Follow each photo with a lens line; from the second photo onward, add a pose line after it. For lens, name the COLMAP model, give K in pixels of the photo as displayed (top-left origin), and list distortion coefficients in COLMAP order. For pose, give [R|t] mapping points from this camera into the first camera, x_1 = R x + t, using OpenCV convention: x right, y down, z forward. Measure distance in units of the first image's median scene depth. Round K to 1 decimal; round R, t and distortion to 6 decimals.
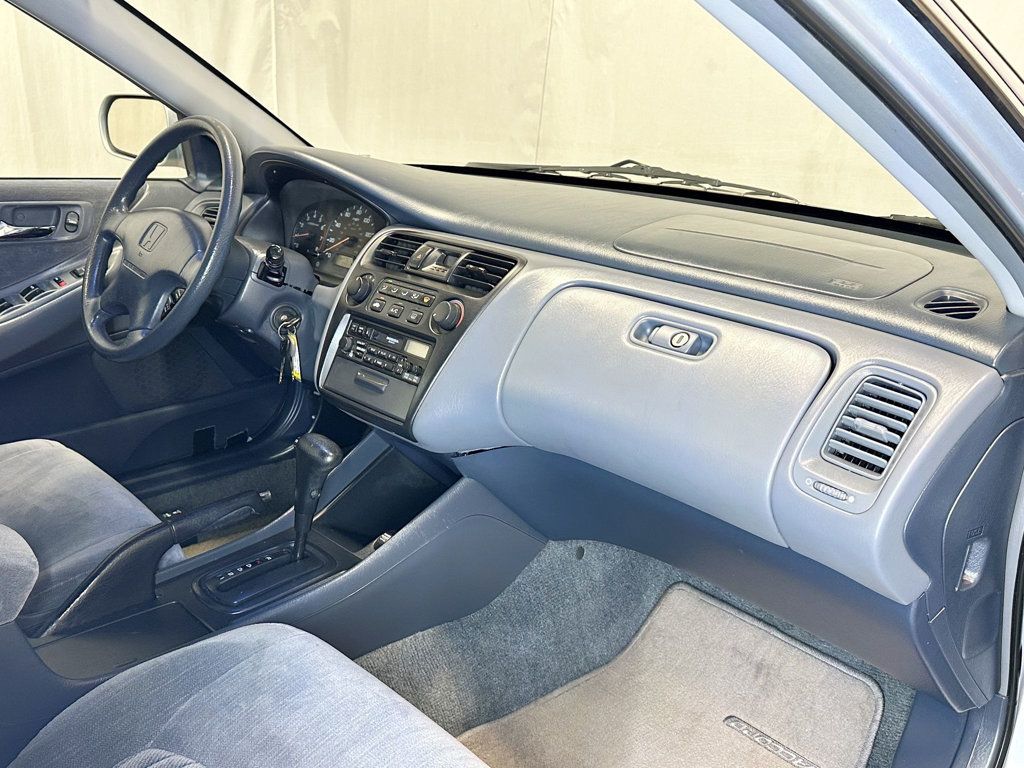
lens RADIAL K [[961.2, 0, 511.7], [0, 961.2, 376.0], [0, 0, 1]] dist [0.070065, 0.000000]
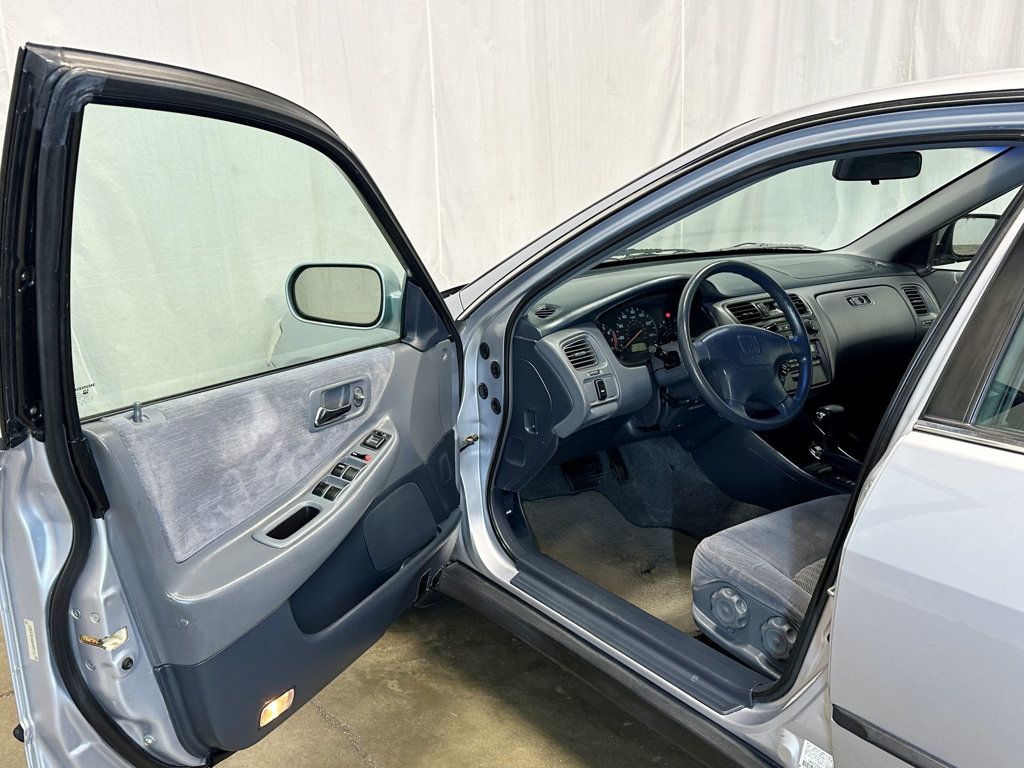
lens RADIAL K [[961.2, 0, 511.8], [0, 961.2, 385.1], [0, 0, 1]] dist [0.070065, 0.000000]
pose [[0.099138, -0.291614, 0.951385, -1.875193], [0.292163, 0.922486, 0.252311, -0.578766], [-0.951216, 0.252946, 0.176653, 1.142804]]
